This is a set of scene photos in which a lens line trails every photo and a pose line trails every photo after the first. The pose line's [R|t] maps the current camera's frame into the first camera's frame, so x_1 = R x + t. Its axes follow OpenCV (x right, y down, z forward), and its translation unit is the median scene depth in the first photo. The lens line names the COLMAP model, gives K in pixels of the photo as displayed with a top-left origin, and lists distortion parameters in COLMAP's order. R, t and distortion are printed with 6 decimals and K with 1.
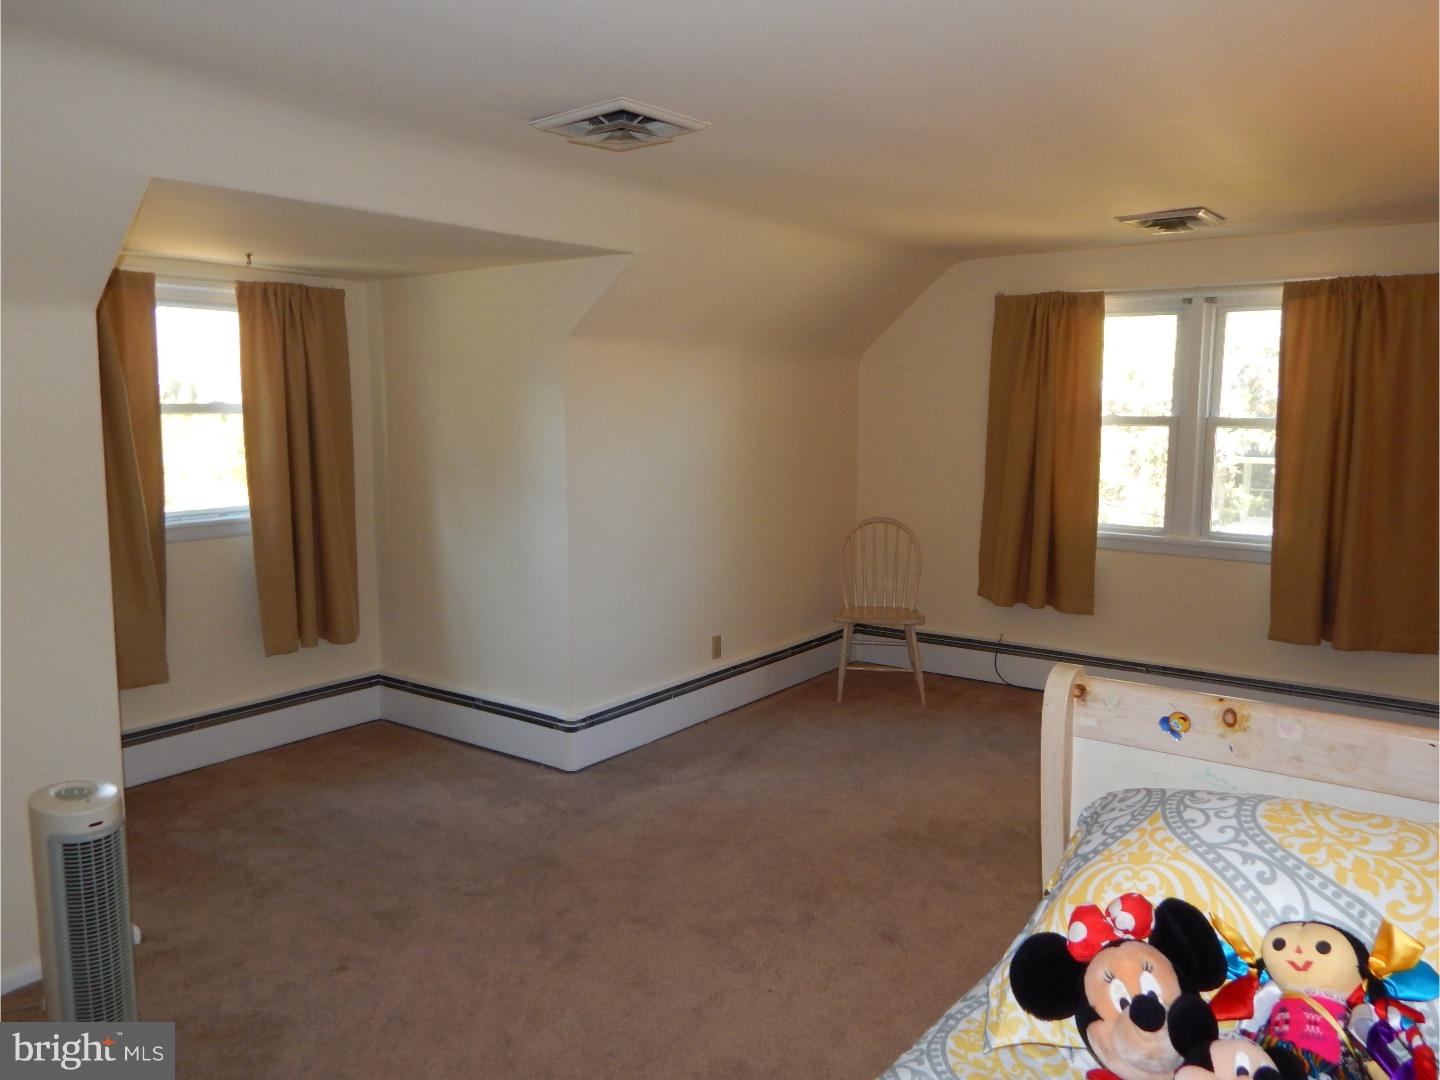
lens RADIAL K [[1067.7, 0, 719.1], [0, 1067.7, 539.4], [0, 0, 1]] dist [0.009399, -0.010051]
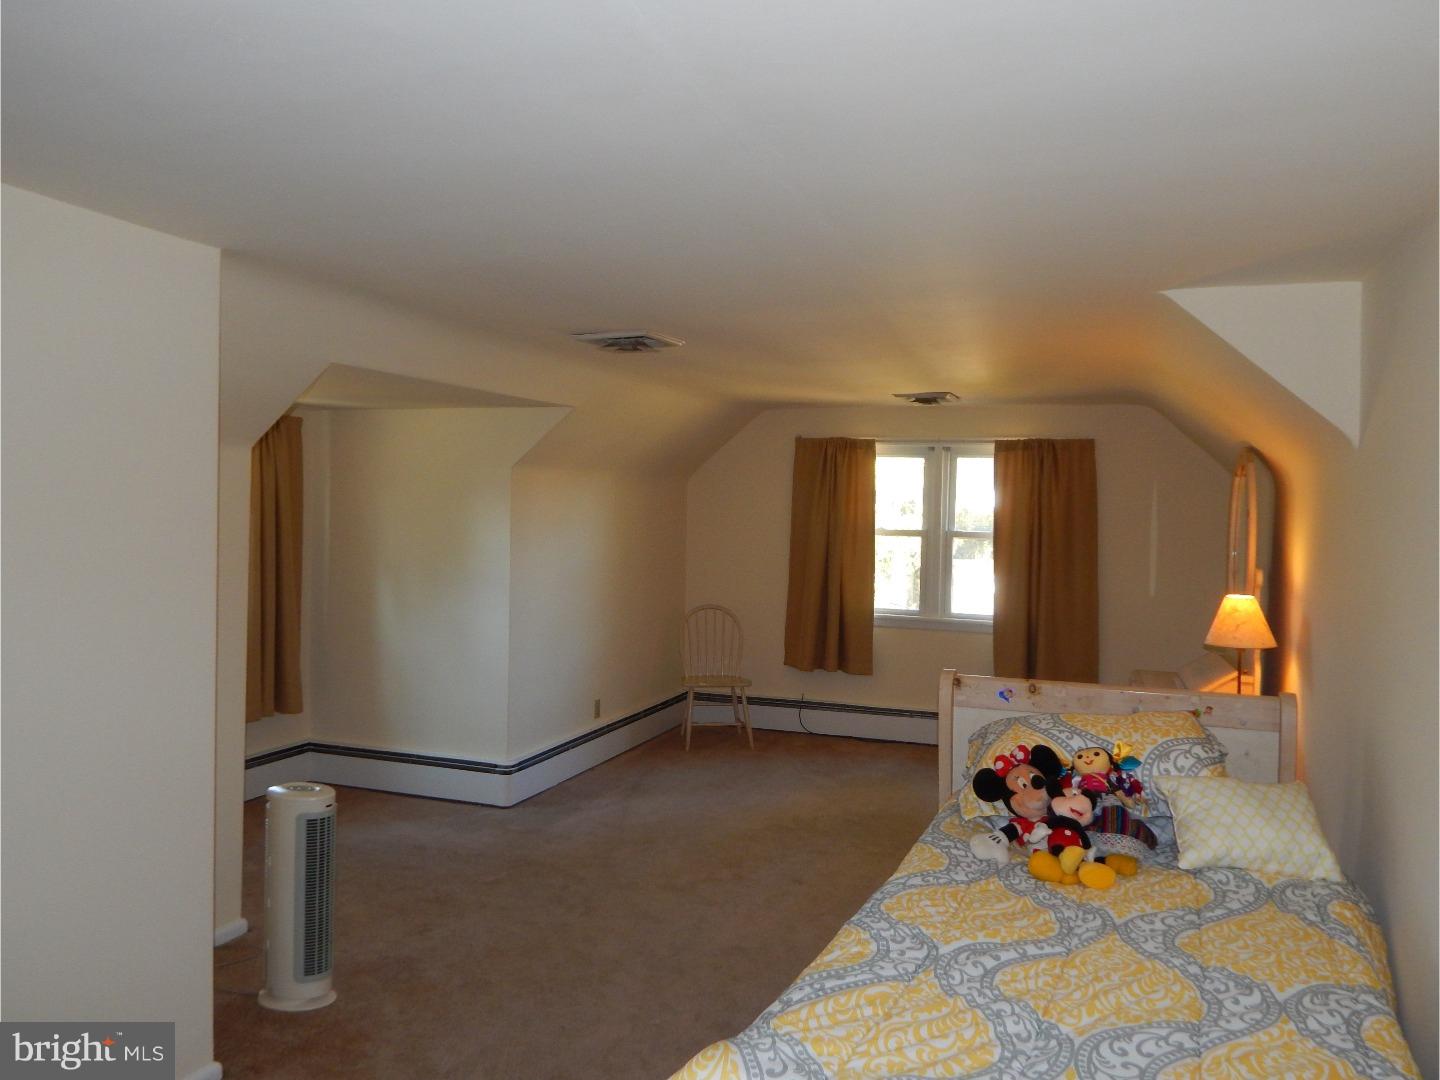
lens RADIAL K [[1067.7, 0, 720.7], [0, 1067.7, 537.5], [0, 0, 1]] dist [0.009399, -0.010051]
pose [[0.962395, 0.009644, 0.271484, -0.229785], [0.016128, 0.995578, -0.092540, 0.021533], [-0.271176, 0.093439, 0.957984, -0.287195]]
